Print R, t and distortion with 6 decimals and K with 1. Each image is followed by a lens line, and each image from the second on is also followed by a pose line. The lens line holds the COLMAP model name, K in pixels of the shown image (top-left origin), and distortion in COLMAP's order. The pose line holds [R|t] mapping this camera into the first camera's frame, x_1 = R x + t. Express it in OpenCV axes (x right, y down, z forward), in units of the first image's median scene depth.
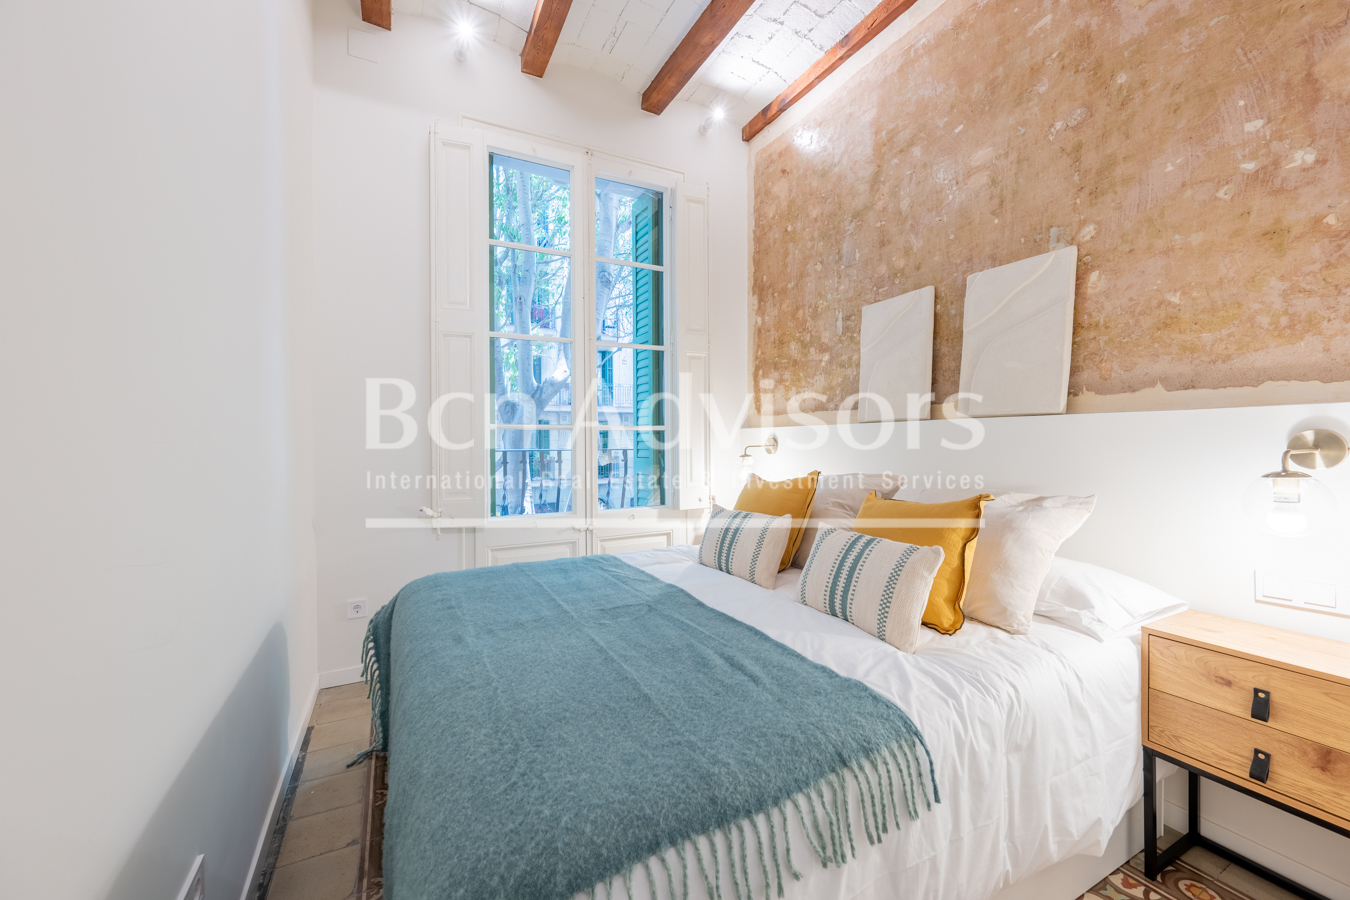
lens RADIAL K [[537.9, 0, 668.9], [0, 537.9, 444.2], [0, 0, 1]] dist [-0.000615, 0.000494]
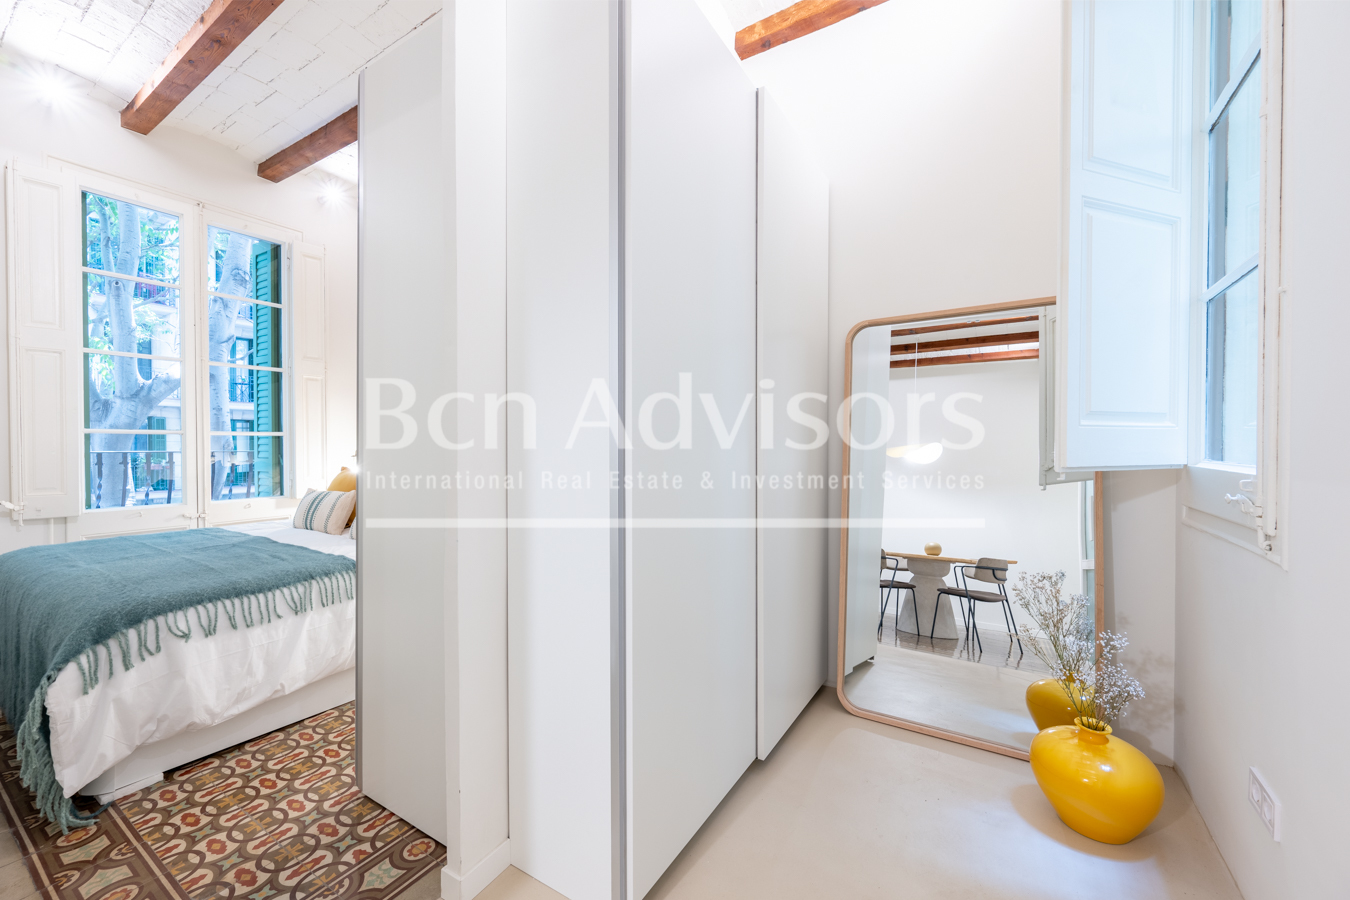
lens RADIAL K [[537.9, 0, 689.7], [0, 537.9, 451.7], [0, 0, 1]] dist [-0.000615, 0.000494]
pose [[0.852455, -0.001068, 0.522800, 0.164928], [-0.002931, 0.999972, 0.006821, -0.000566], [-0.522793, -0.007347, 0.852428, -0.639716]]
